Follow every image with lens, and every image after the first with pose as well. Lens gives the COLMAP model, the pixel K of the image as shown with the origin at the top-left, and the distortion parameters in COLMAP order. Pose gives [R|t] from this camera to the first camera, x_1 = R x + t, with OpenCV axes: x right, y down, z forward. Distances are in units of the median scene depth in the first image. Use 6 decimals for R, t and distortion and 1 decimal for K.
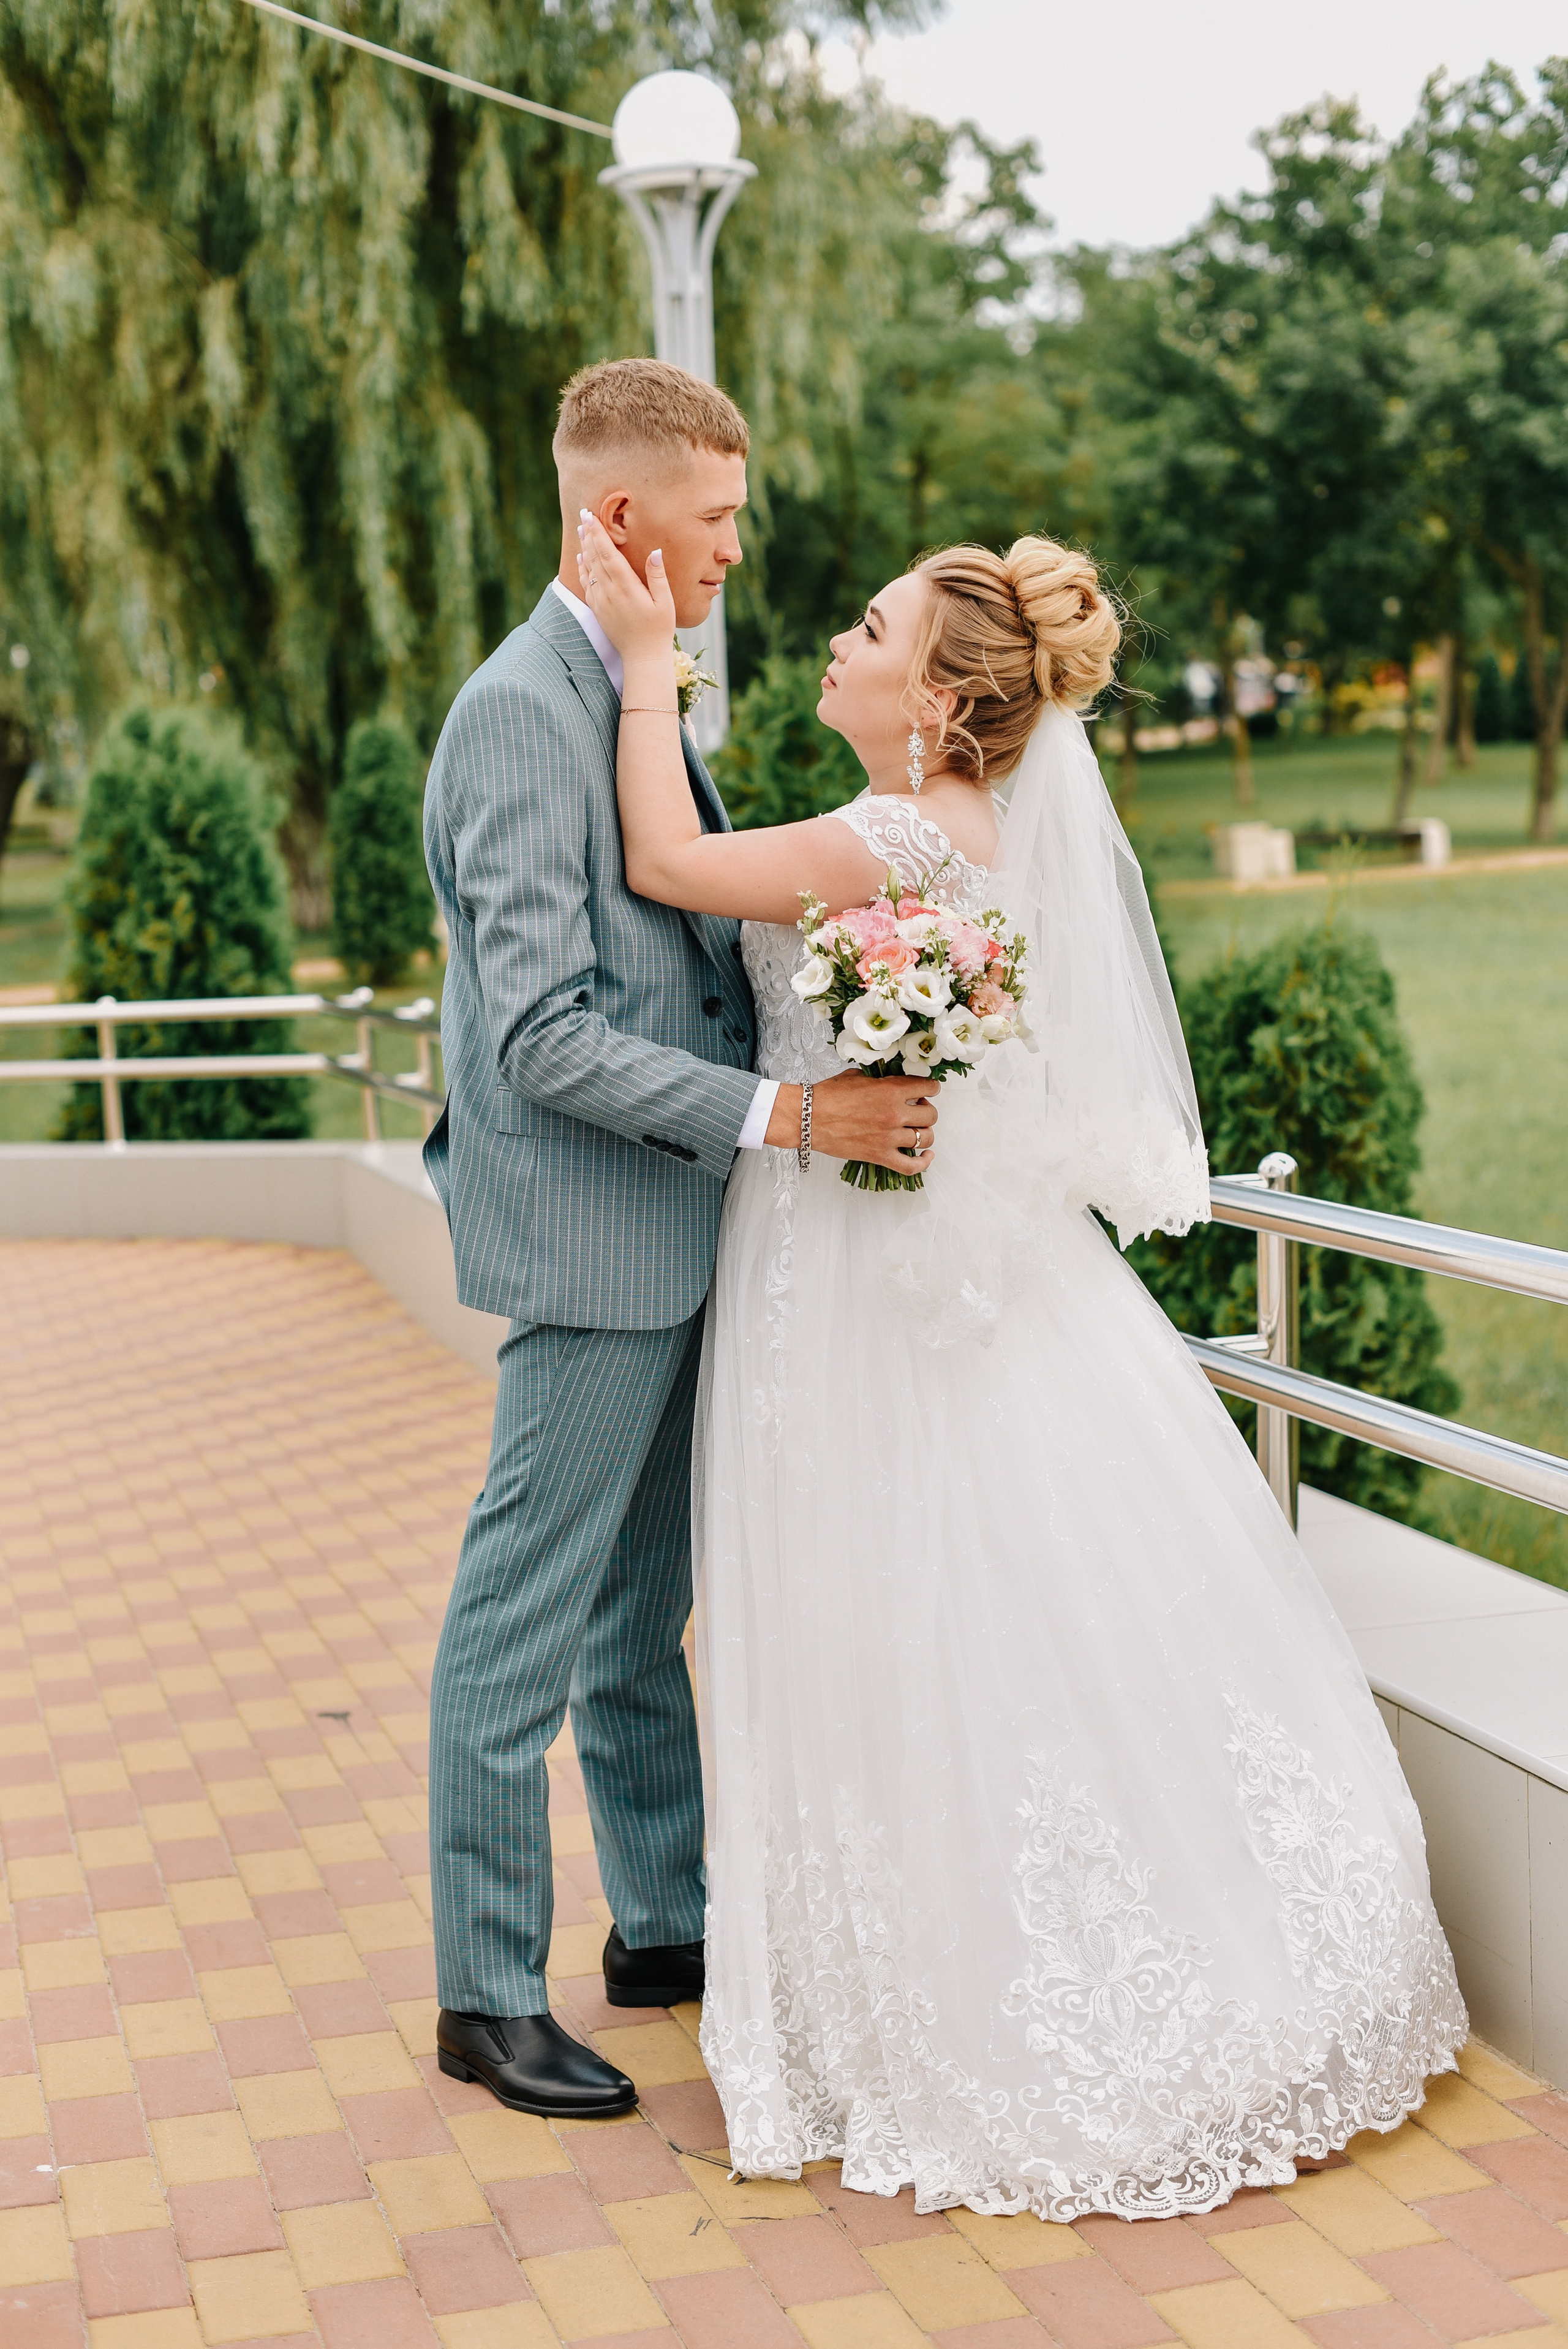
lens RADIAL K [[3347.0, 0, 766.1], [0, 3347.0, 1169.1], [0, 0, 1]] dist [-0.098977, 0.000000]
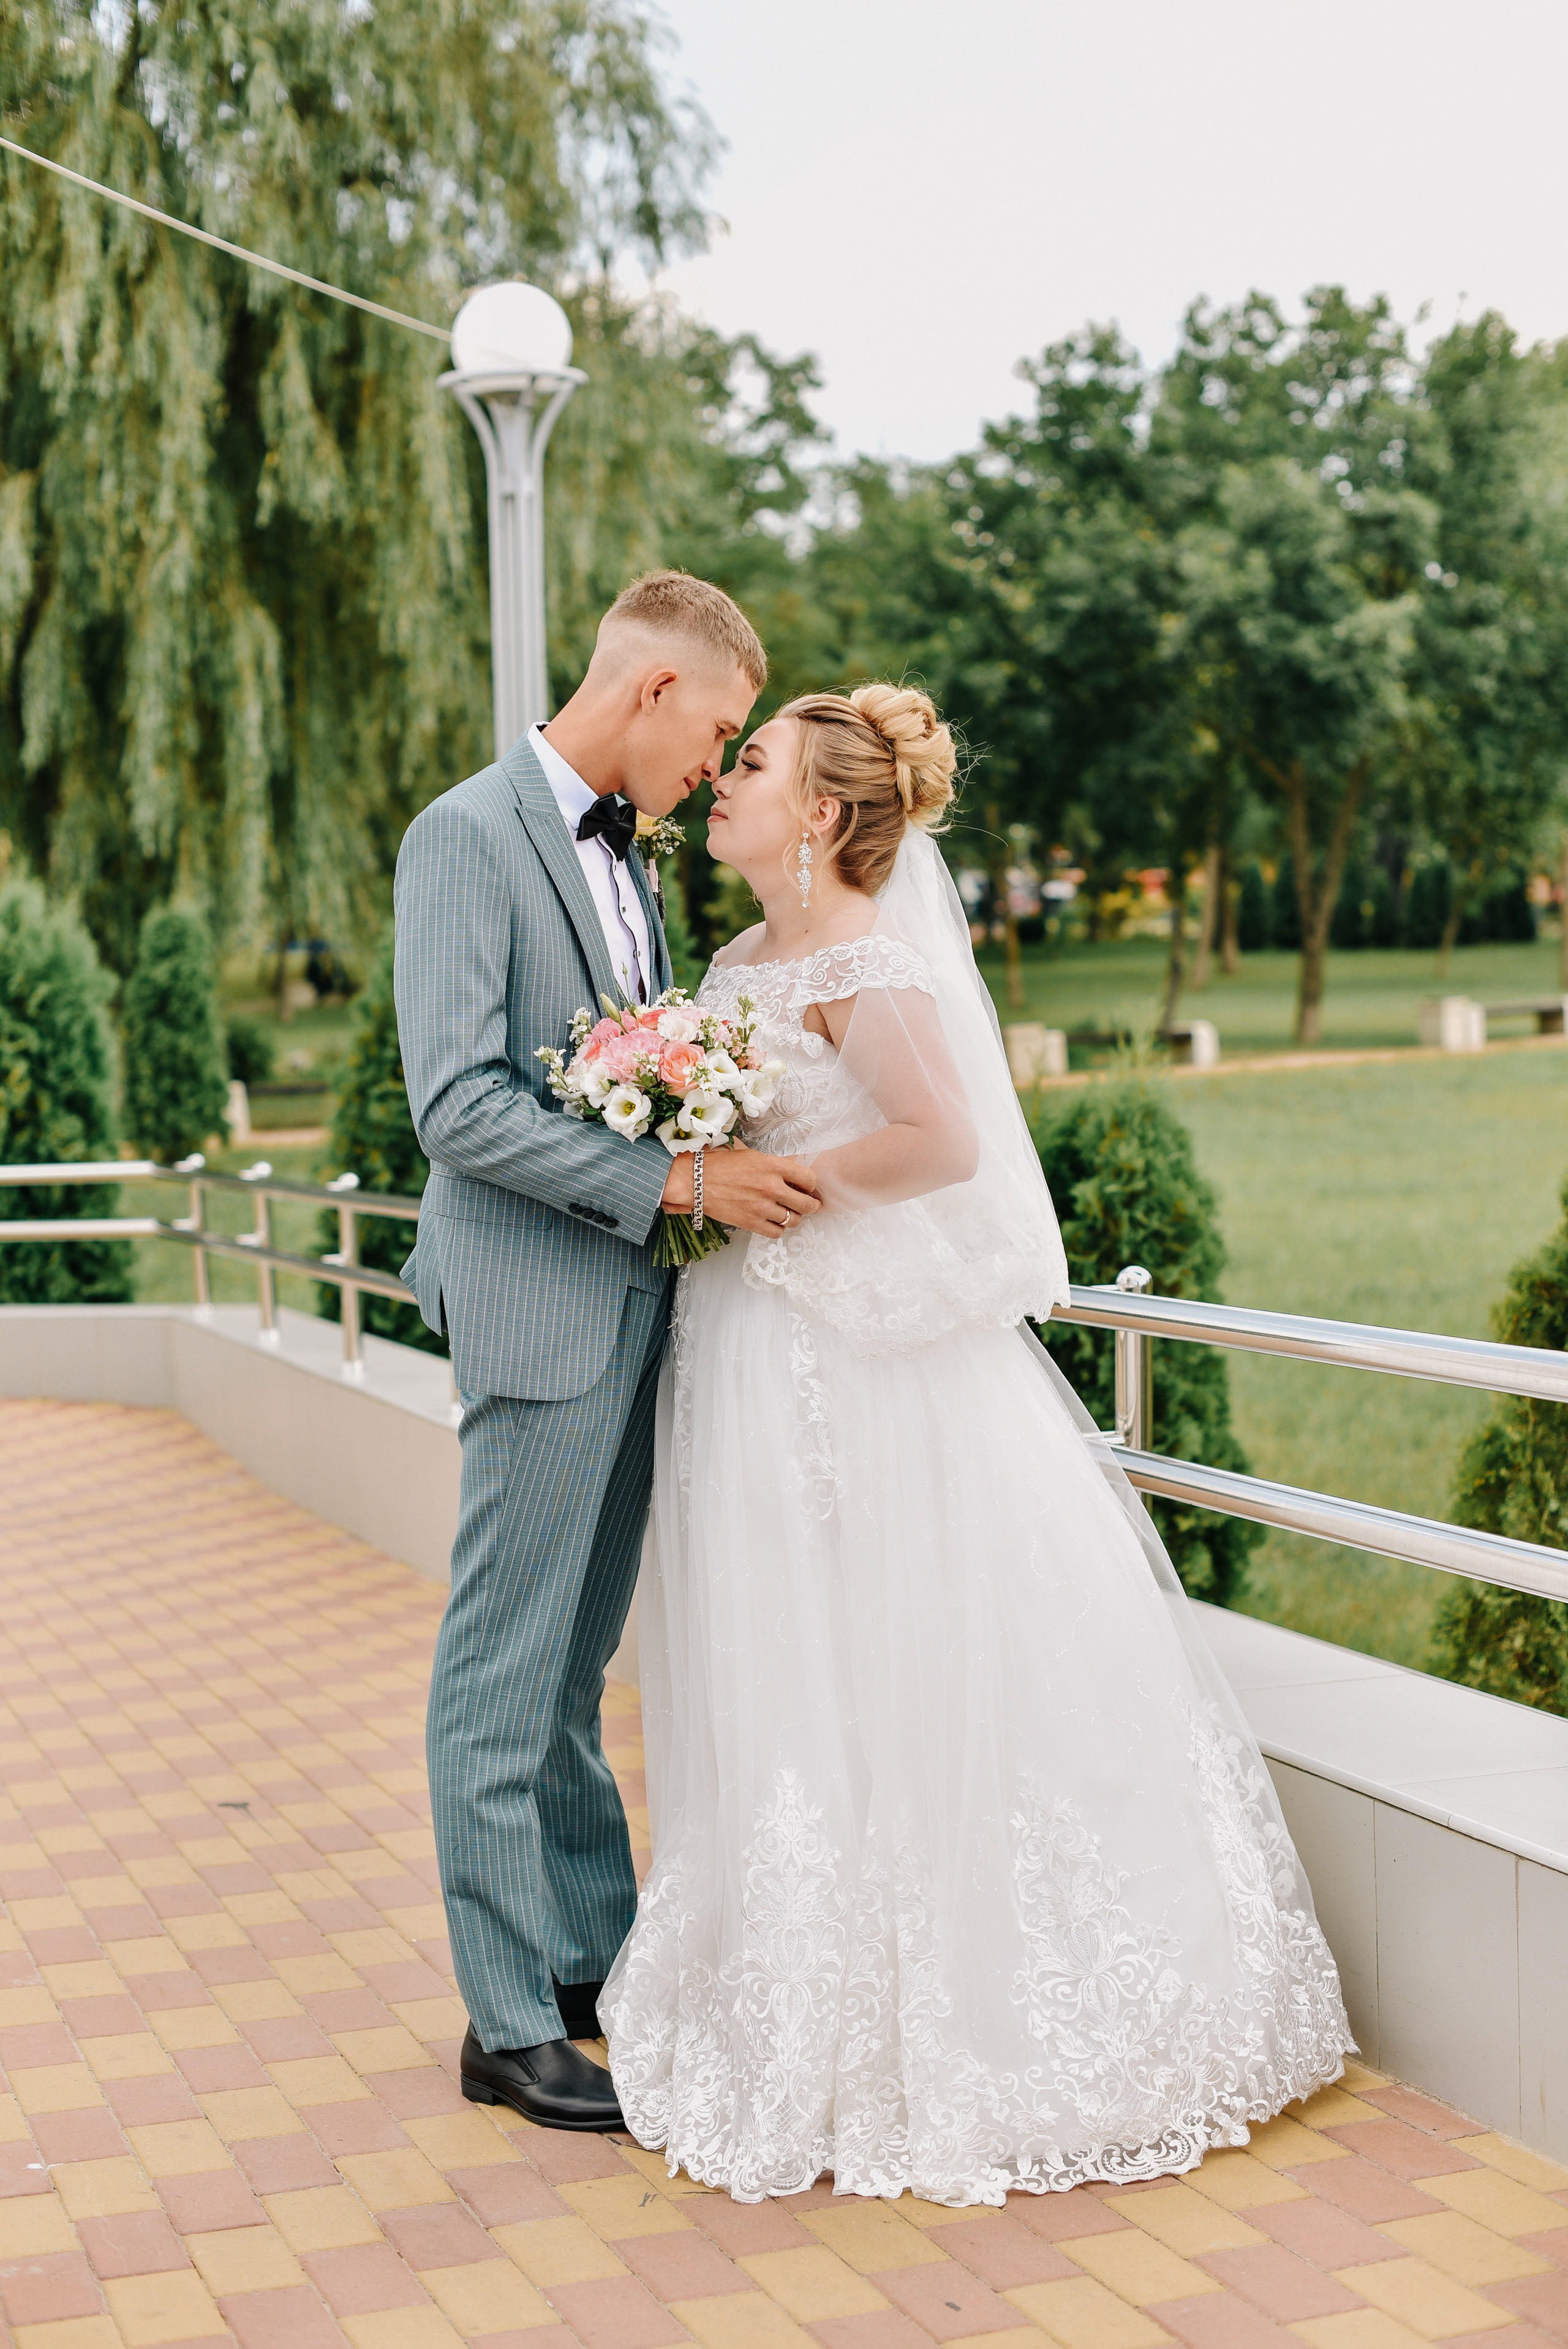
lens RADIAL K [[3347.0, 0, 796.3], [0, 3347.0, 1179.6], [0, 0, 1]] dist [-0.098977, 0.000000]
pose [[0.996858, 0.008466, 0.078752, -0.053889], [-0.003934, 0.998336, -0.057522, 0.038070], [-0.079108, 0.057031, 0.995233, -0.110940]]
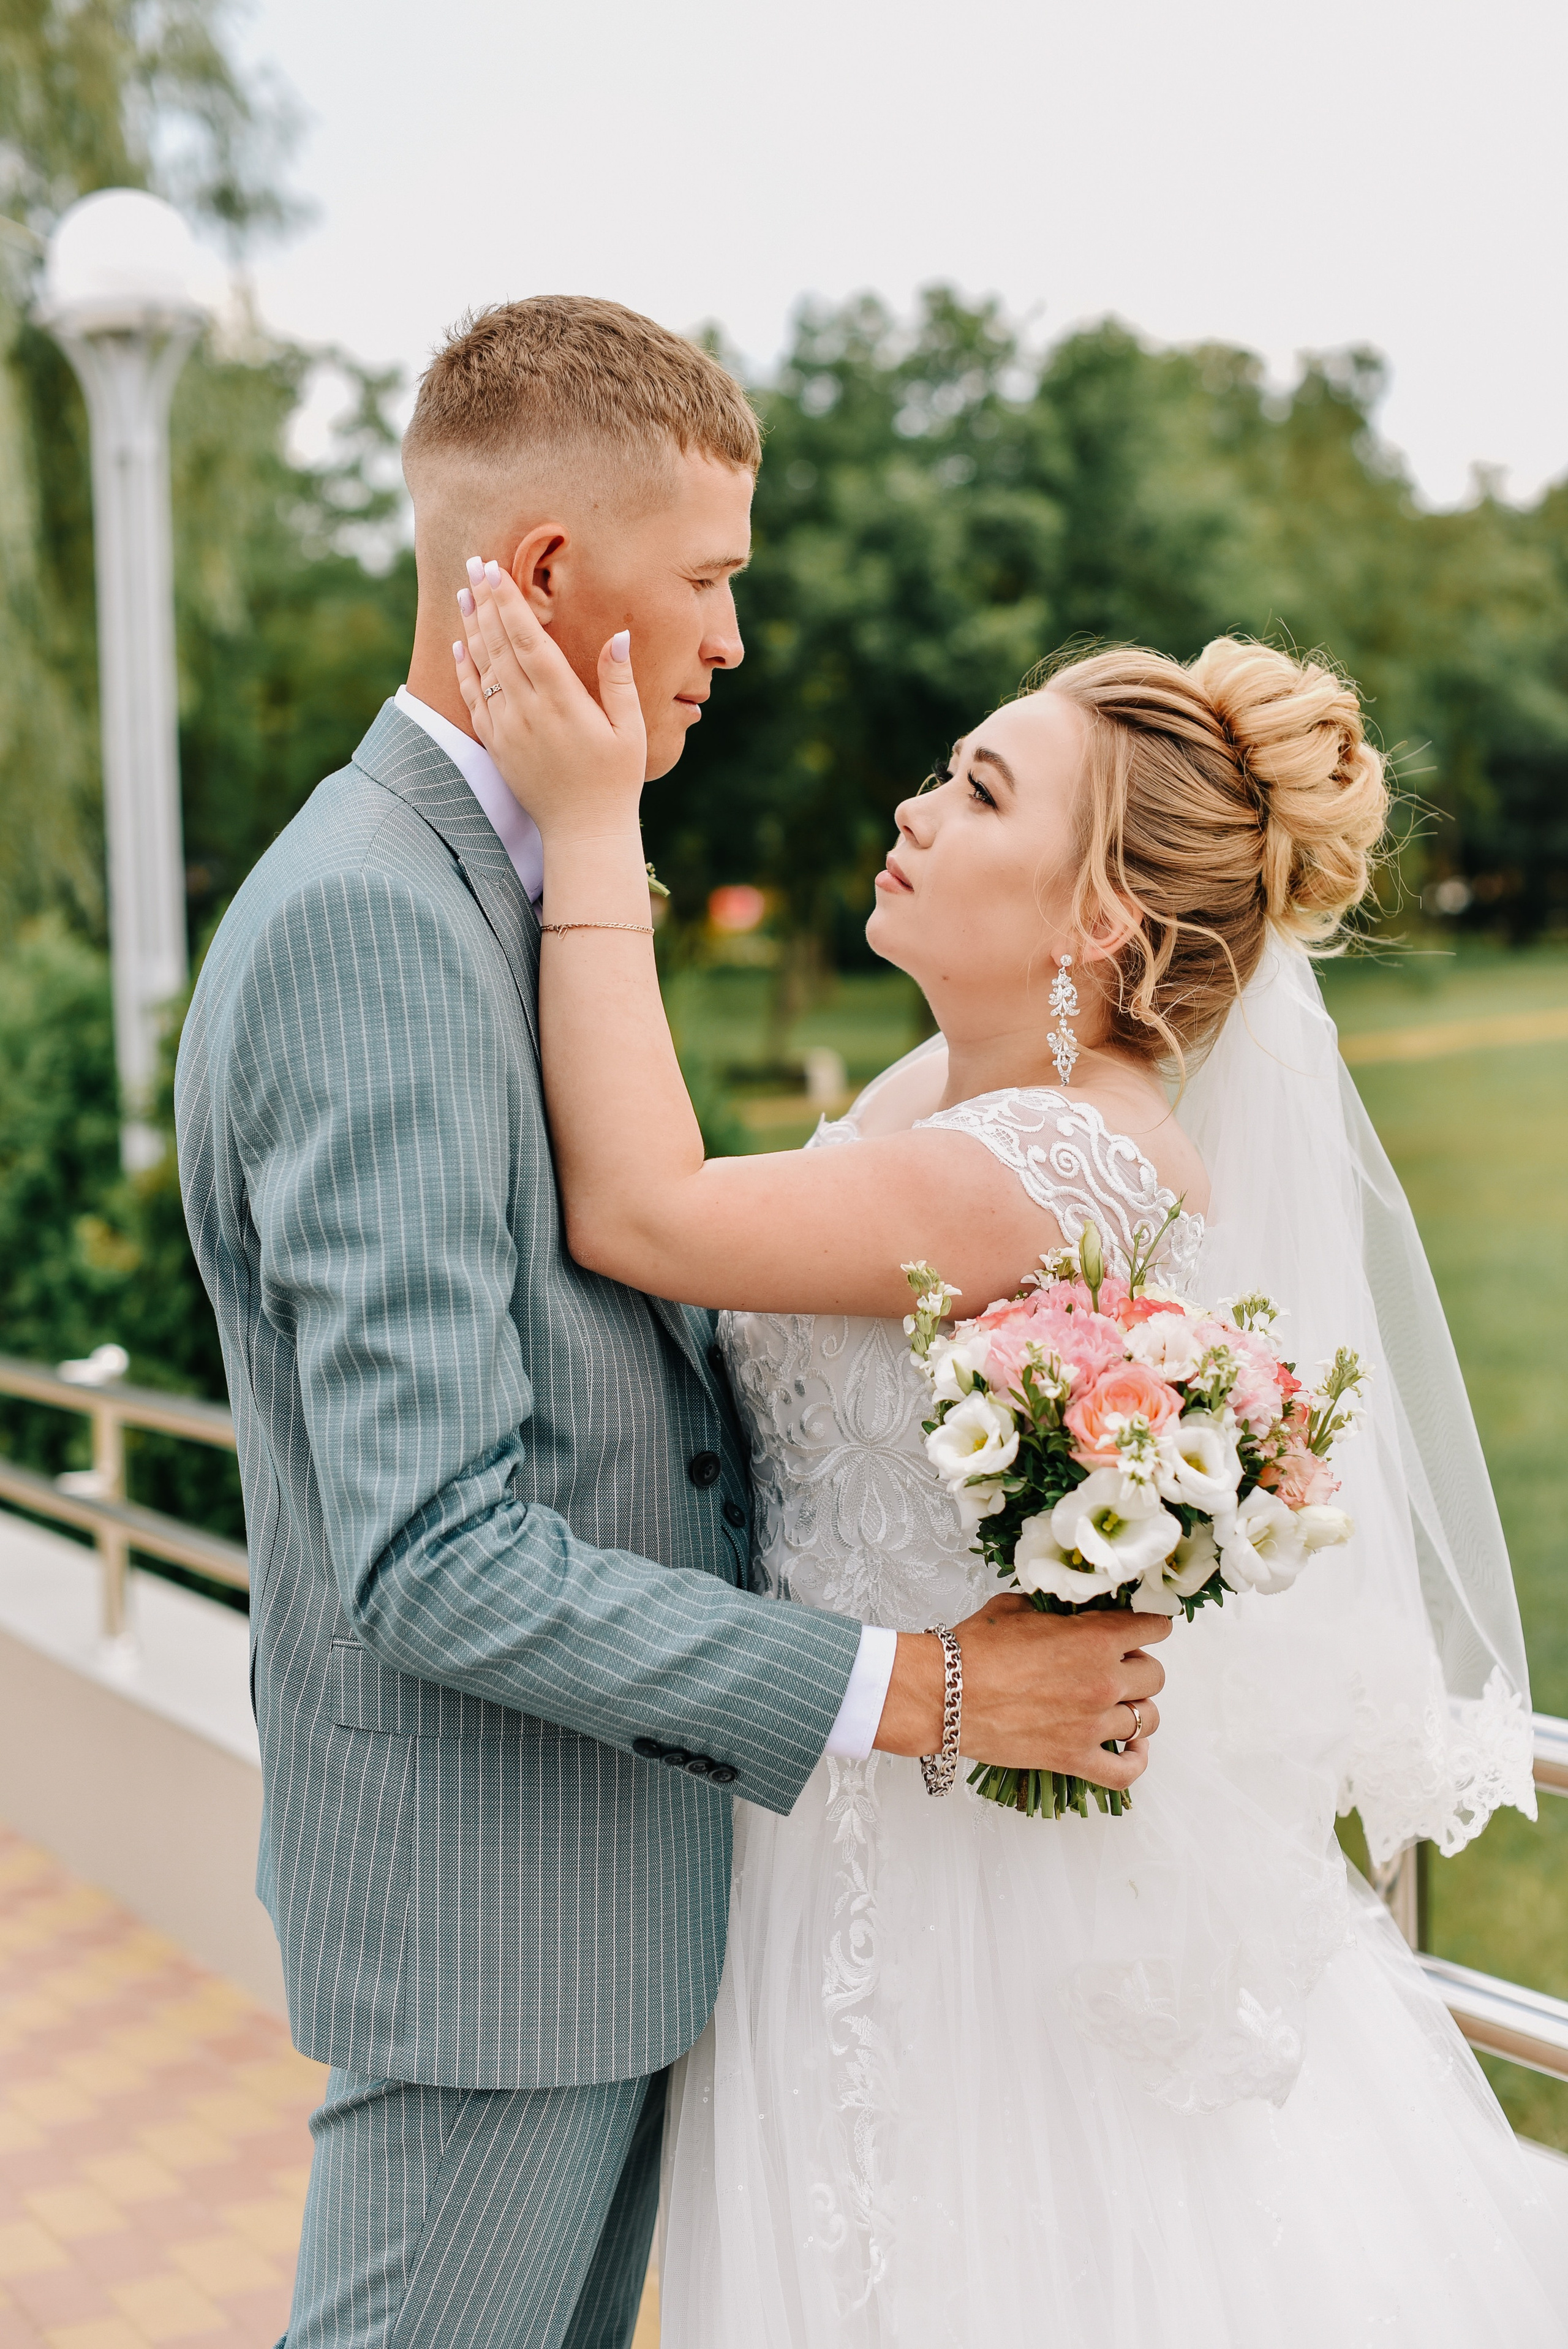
lens RADIAL K [[3347.0, 0, 740.4], [0, 3347.0, 1237.8], [0, 0, 1]] dist [-0.098977, 0.000000]
pose [[0.981582, -0.011075, 0.190719, -0.113813], [0.020358, 0.998698, -0.046783, -0.060493], [-0.189953, 0.049804, 0.980529, 0.456552]]
